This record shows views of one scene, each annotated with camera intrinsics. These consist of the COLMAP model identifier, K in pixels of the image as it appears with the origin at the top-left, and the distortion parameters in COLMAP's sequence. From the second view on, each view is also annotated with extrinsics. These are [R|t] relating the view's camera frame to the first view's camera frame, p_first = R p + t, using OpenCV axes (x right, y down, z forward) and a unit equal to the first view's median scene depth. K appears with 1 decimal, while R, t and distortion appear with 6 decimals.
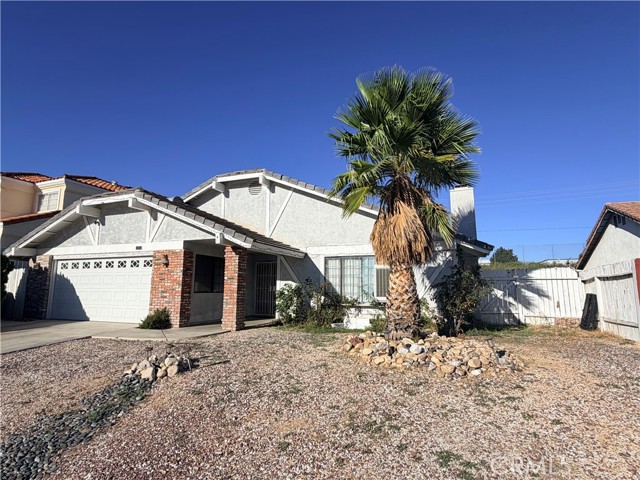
lens RADIAL K [[343.8, 0, 322.1], [0, 343.8, 240.7], [0, 0, 1]] dist [-0.005583, 0.001647]
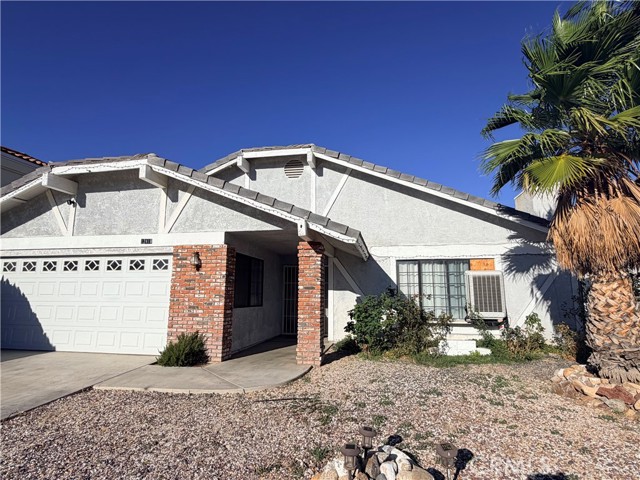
lens RADIAL K [[343.8, 0, 319.9], [0, 343.8, 240.6], [0, 0, 1]] dist [-0.005583, 0.001647]
pose [[0.984283, 0.027238, 0.174487, -0.312298], [-0.024351, 0.999529, -0.018662, 0.023502], [-0.174913, 0.014120, 0.984483, 0.273290]]
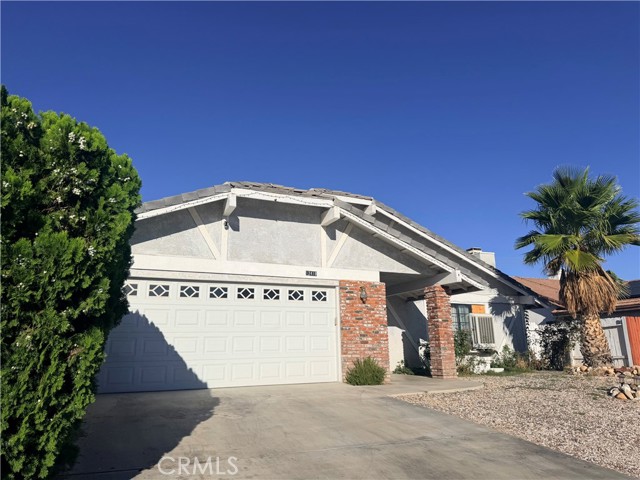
lens RADIAL K [[439.8, 0, 319.0], [0, 439.8, 237.2], [0, 0, 1]] dist [0.055086, -0.048160]
pose [[0.704404, 0.163729, 0.690658, -1.152646], [-0.082662, 0.985334, -0.149278, 0.080992], [-0.704970, 0.048060, 0.707607, 0.332118]]
